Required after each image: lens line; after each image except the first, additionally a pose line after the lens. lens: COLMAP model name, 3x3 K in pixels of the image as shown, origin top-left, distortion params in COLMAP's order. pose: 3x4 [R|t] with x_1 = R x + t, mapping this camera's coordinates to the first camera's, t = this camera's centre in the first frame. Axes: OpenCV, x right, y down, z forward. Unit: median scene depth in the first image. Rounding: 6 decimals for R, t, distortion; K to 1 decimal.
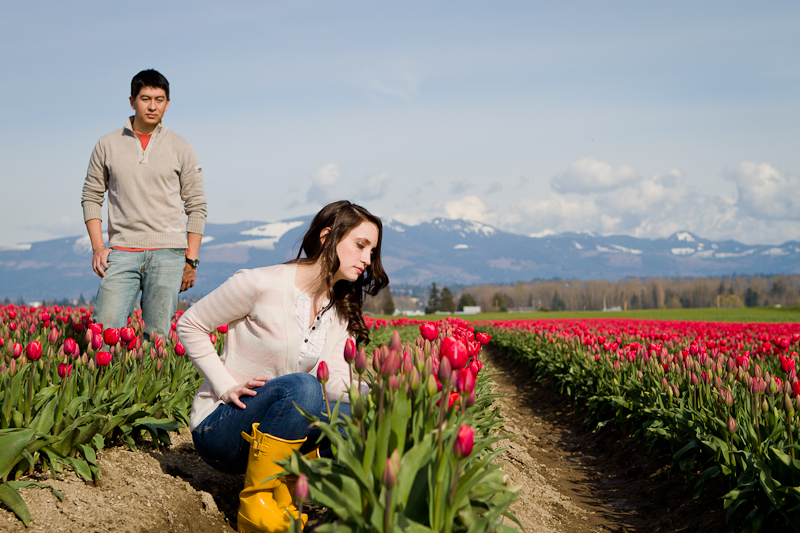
lens RADIAL K [[1702.5, 0, 397.9], [0, 1702.5, 262.7], [0, 0, 1]] dist [-0.017088, 0.000000]
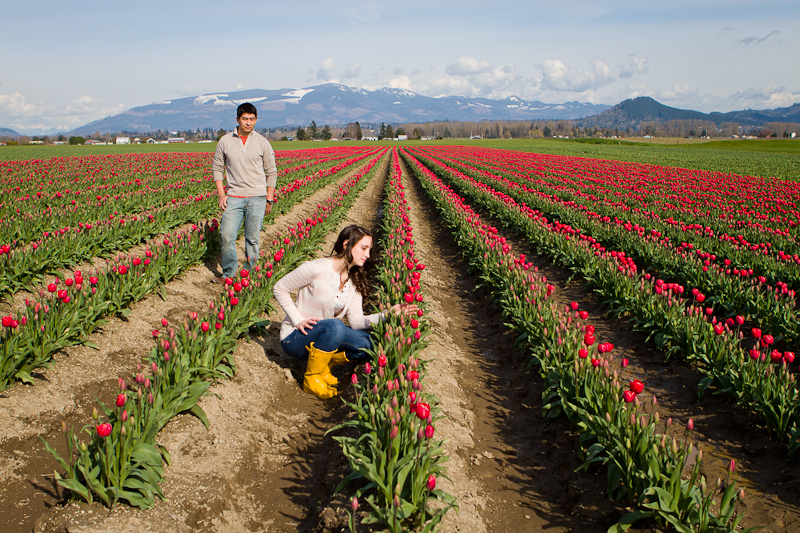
lens RADIAL K [[883.2, 0, 399.9], [0, 883.2, 266.6], [0, 0, 1]] dist [-0.124790, 0.000000]
pose [[0.999154, 0.001312, 0.041092, -0.019639], [-0.008438, 0.984757, 0.173730, -0.150731], [-0.040238, -0.173930, 0.983936, -0.013688]]
